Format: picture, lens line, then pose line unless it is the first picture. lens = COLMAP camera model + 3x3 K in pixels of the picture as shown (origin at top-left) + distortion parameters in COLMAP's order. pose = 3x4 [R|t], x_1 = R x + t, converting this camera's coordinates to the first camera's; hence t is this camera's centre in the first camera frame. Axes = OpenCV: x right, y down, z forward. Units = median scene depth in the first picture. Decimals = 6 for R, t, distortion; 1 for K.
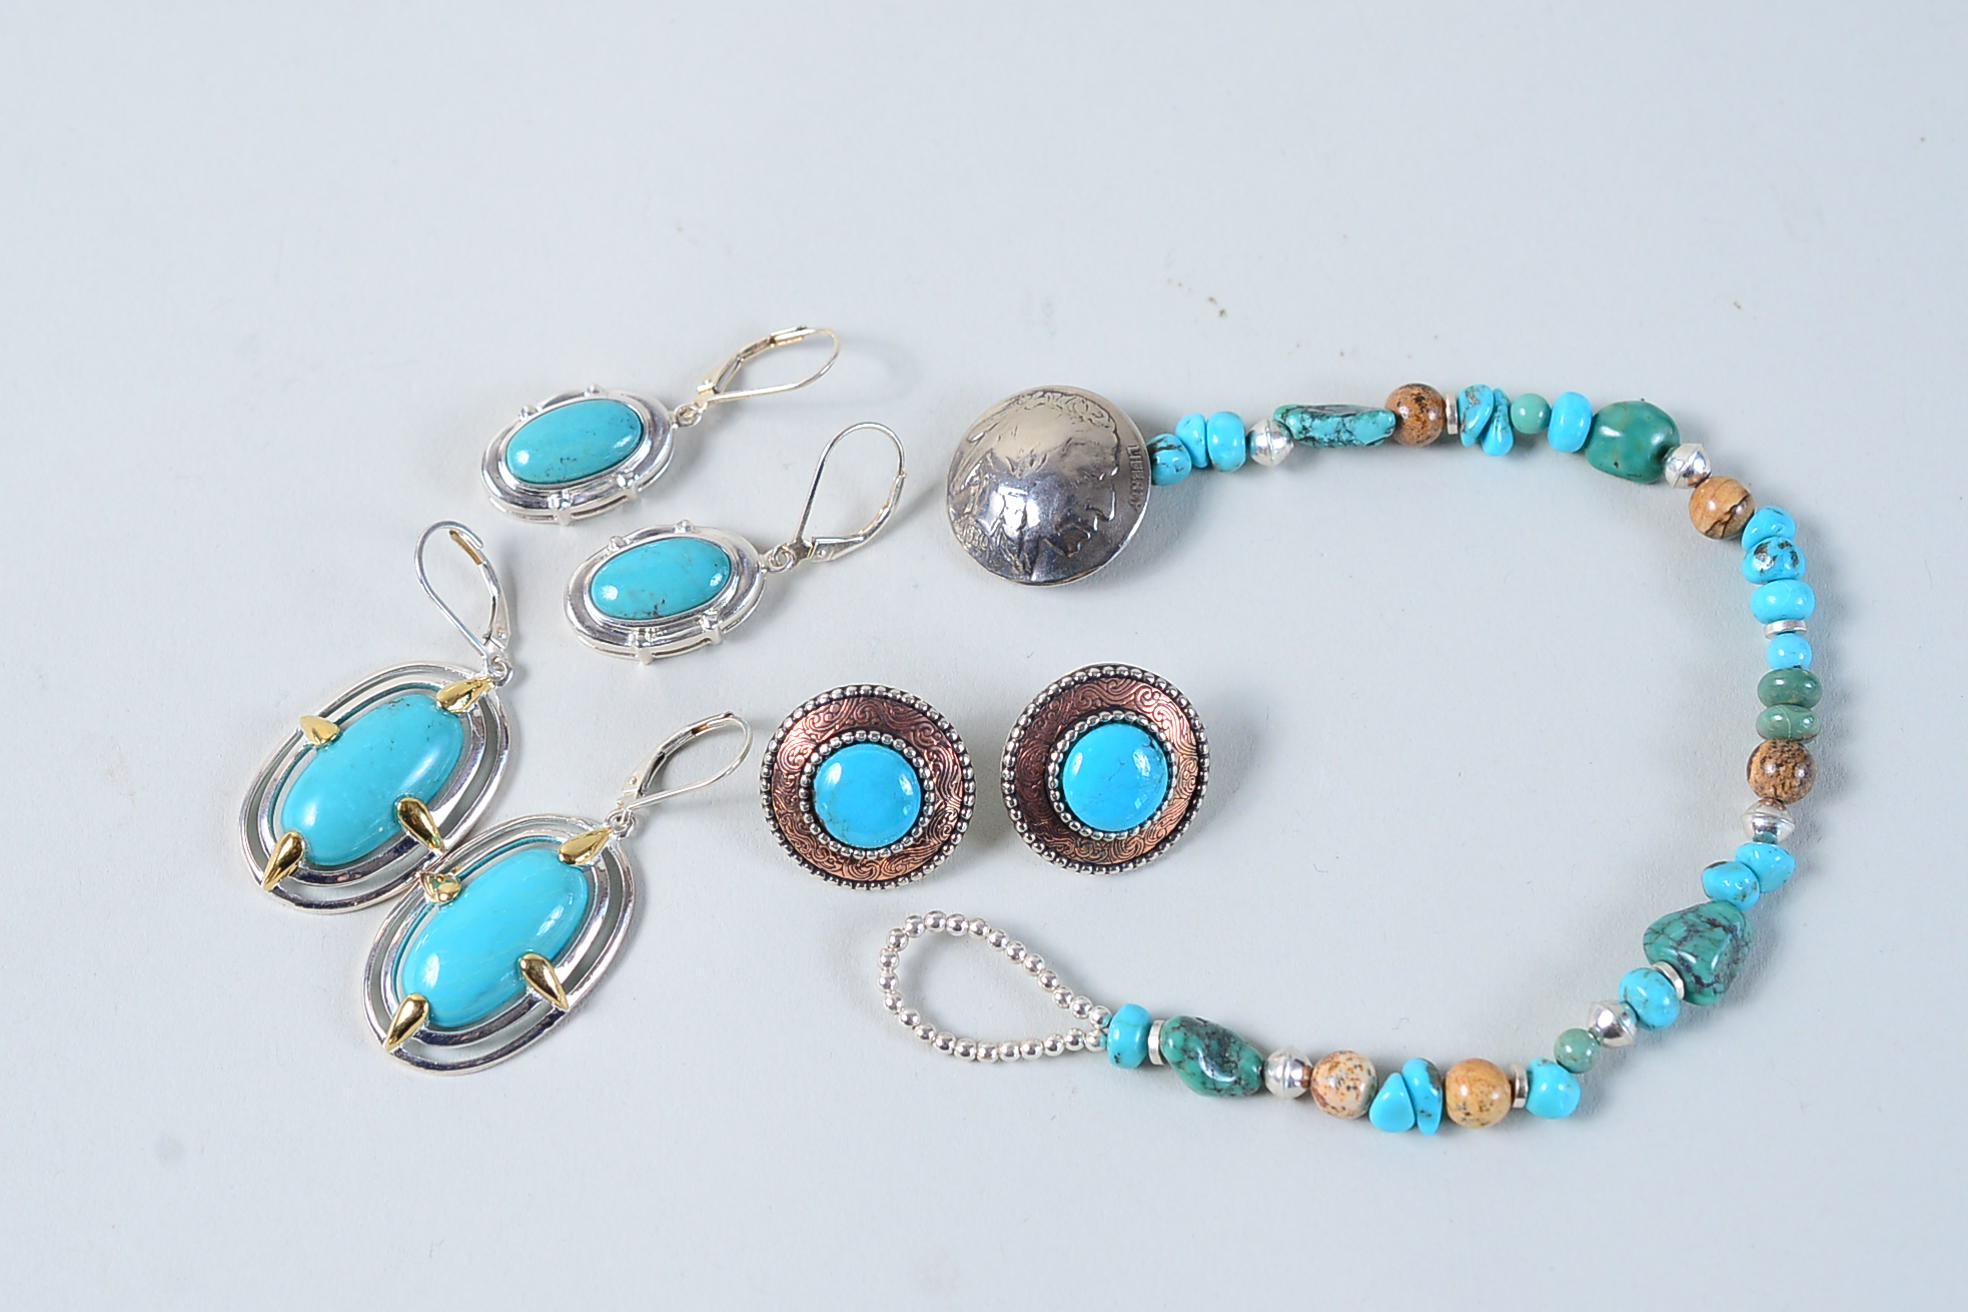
lens RADIAL K [[3874.1, 0, 984.0], [0, 3874.1, 656.0], [0, 0, 1]] dist [0.023393, -0.175673]
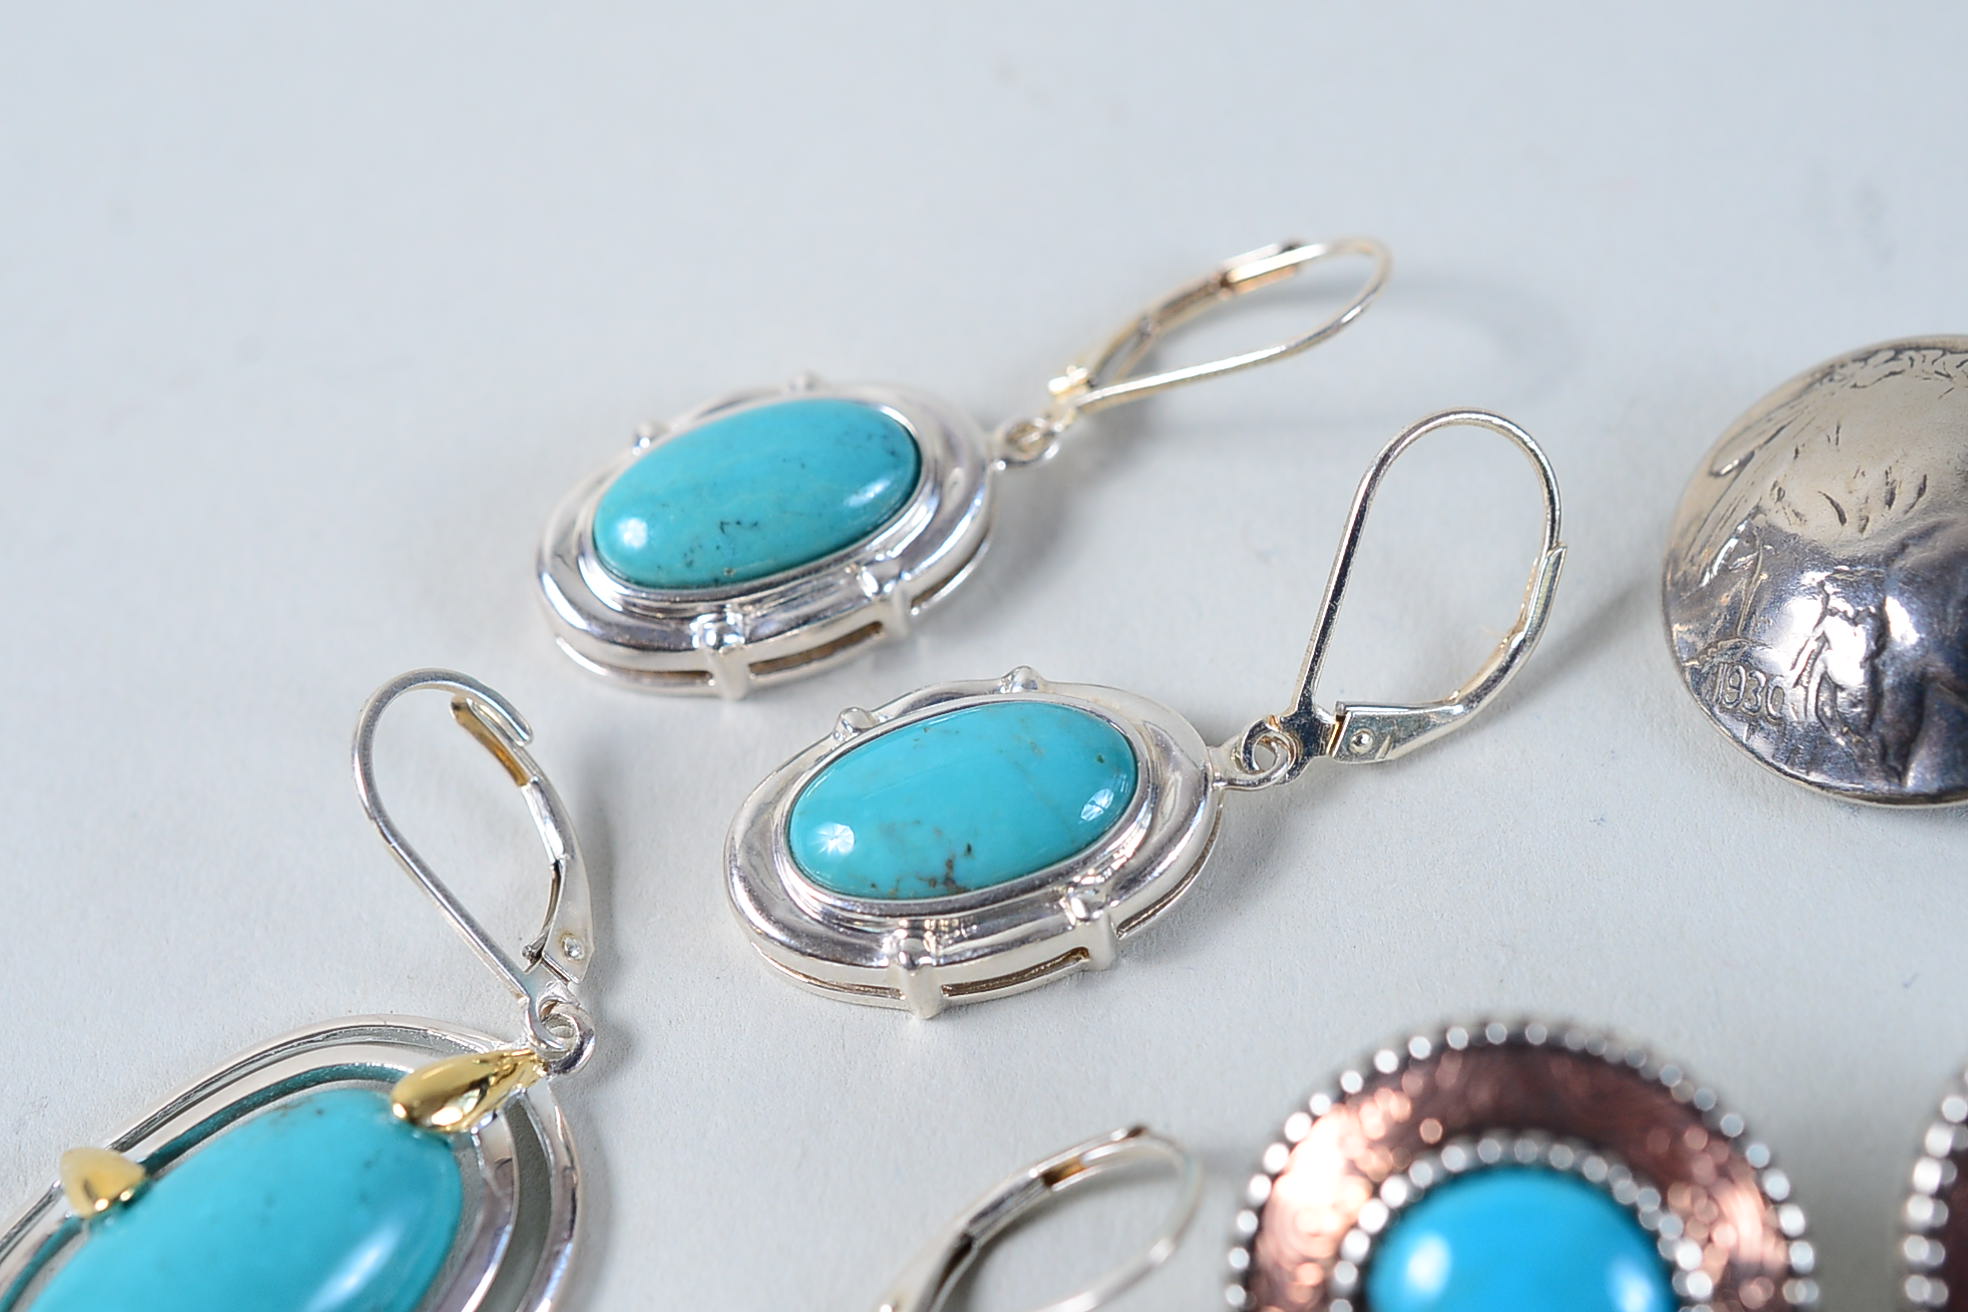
lens RADIAL K [[3874.1, 0, 984.0], [0, 3874.1, 656.0], [0, 0, 1]] dist [0.023393, -0.175673]
pose [[0.995985, -0.021164, -0.086984, -0.046169], [0.004418, 0.982089, -0.188365, 0.040744], [0.089412, 0.187224, 0.978240, 0.606182]]
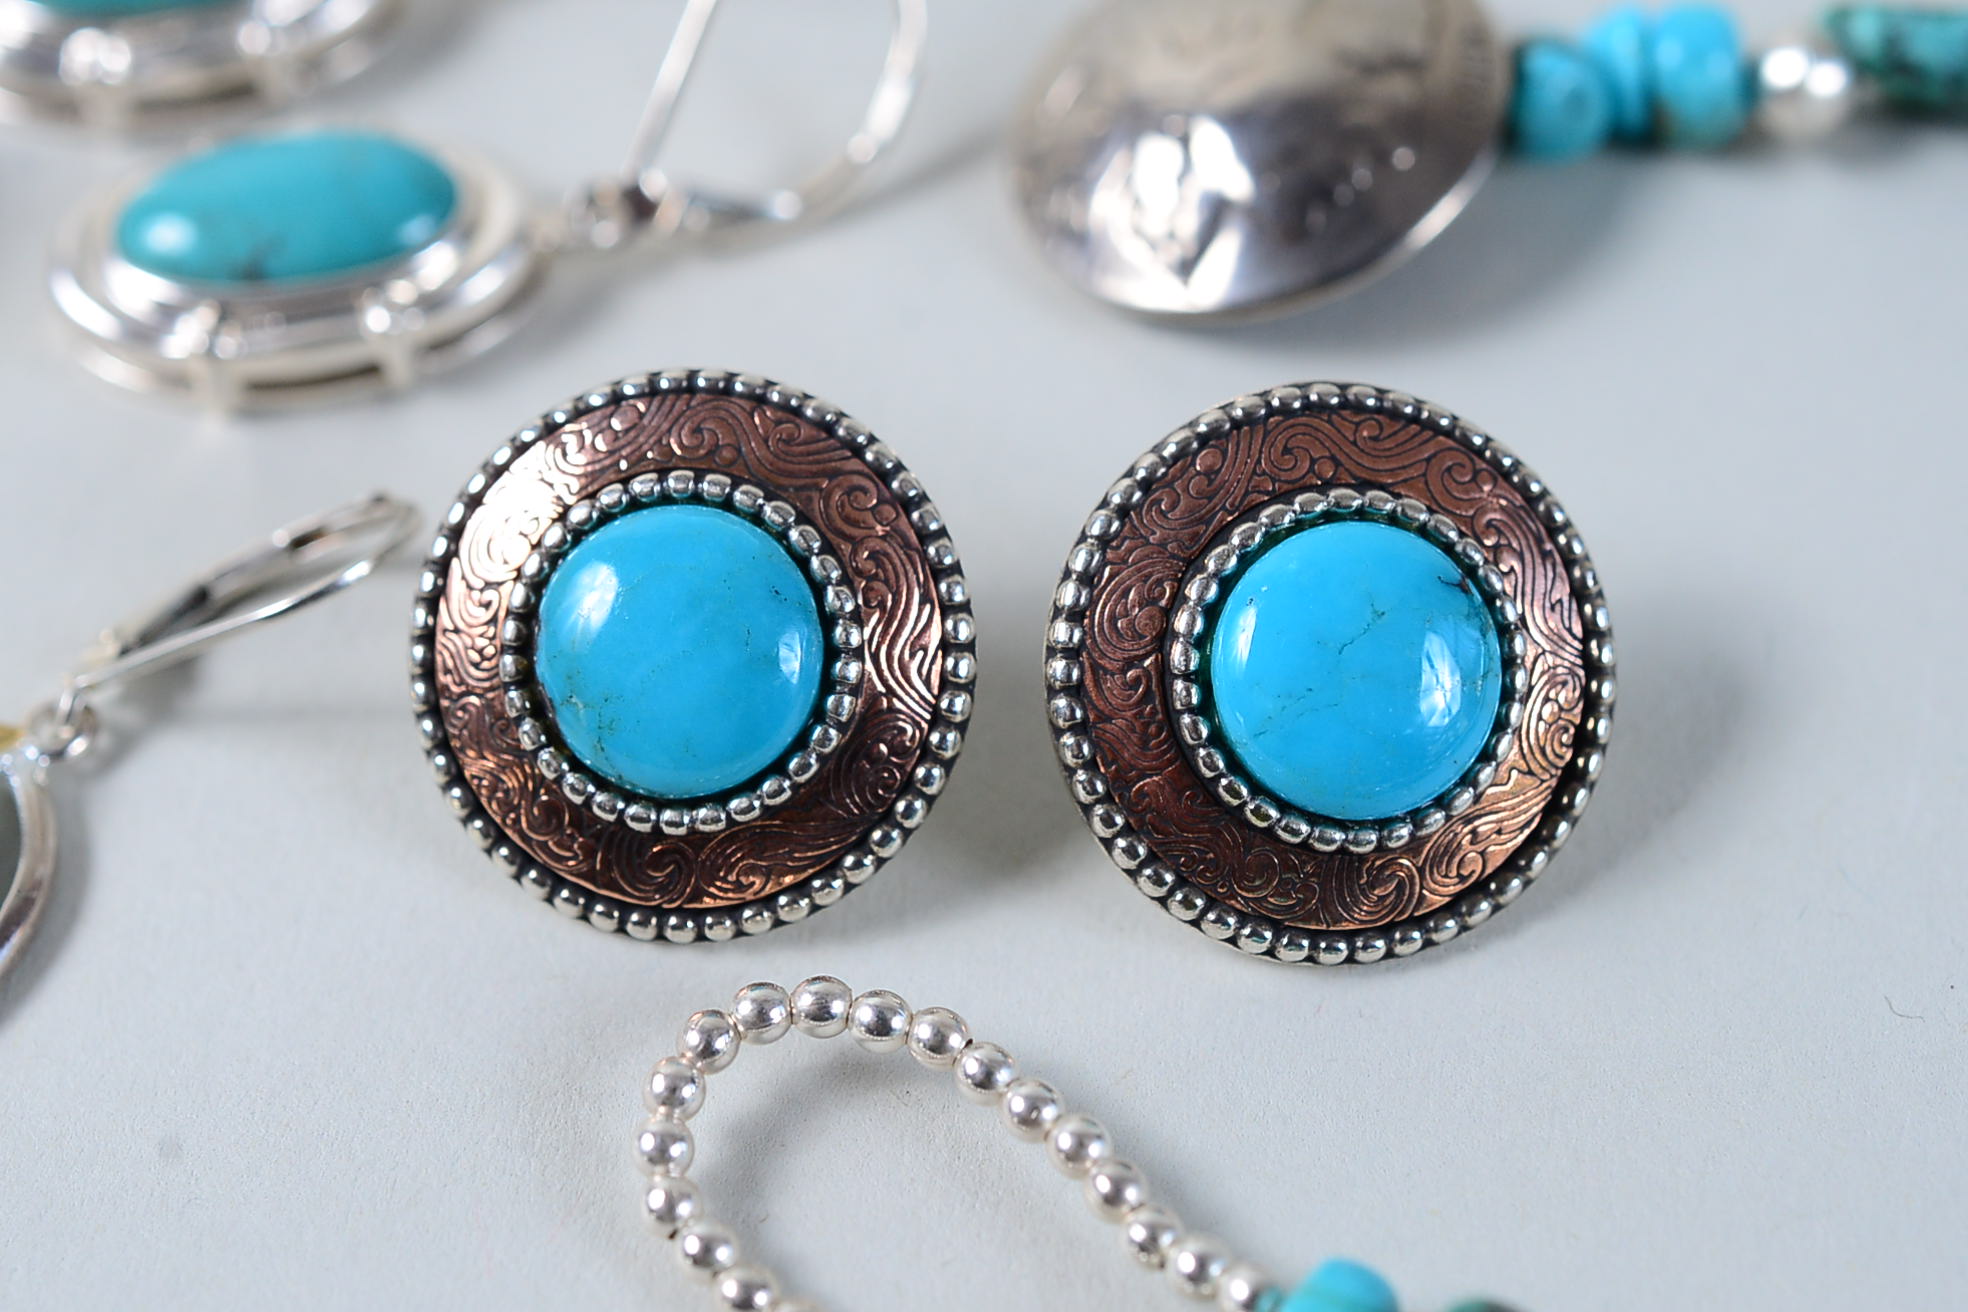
lens RADIAL K [[3874.1, 0, 984.0], [0, 3874.1, 656.0], [0, 0, 1]] dist [0.023393, -0.175673]
pose [[0.991379, 0.087402, -0.097612, 0.033367], [-0.112414, 0.950099, -0.290990, 0.135344], [0.067308, 0.299454, 0.951734, 0.625697]]
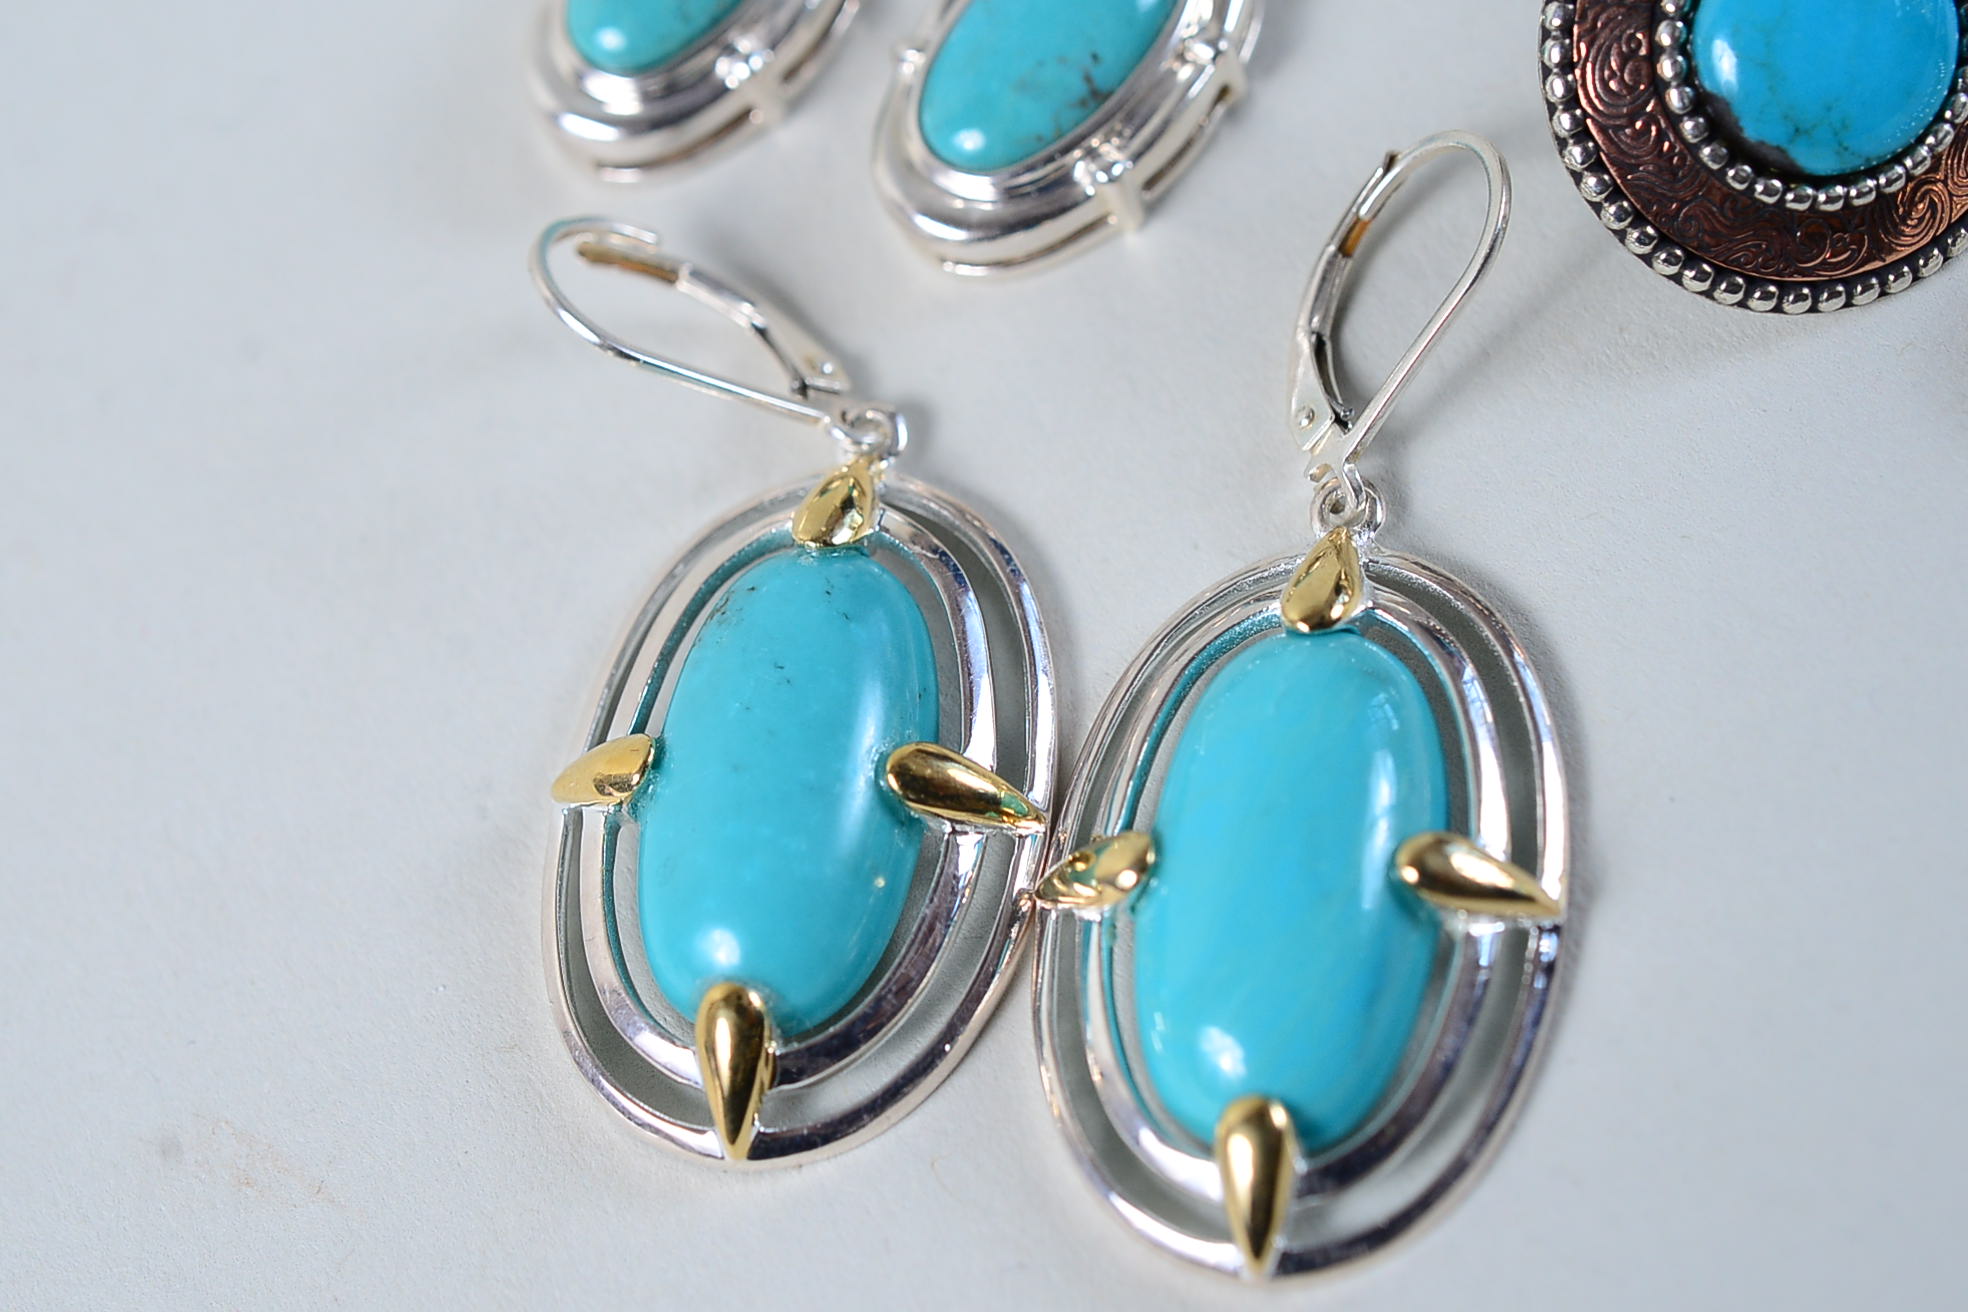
lens RADIAL K [[3874.1, 0, 984.0], [0, 3874.1, 656.0], [0, 0, 1]] dist [0.023393, -0.175673]
pose [[0.804373, -0.587022, 0.091596, -0.168225], [0.593984, 0.797922, -0.102483, 0.073281], [-0.012927, 0.136841, 0.990509, 0.589407]]
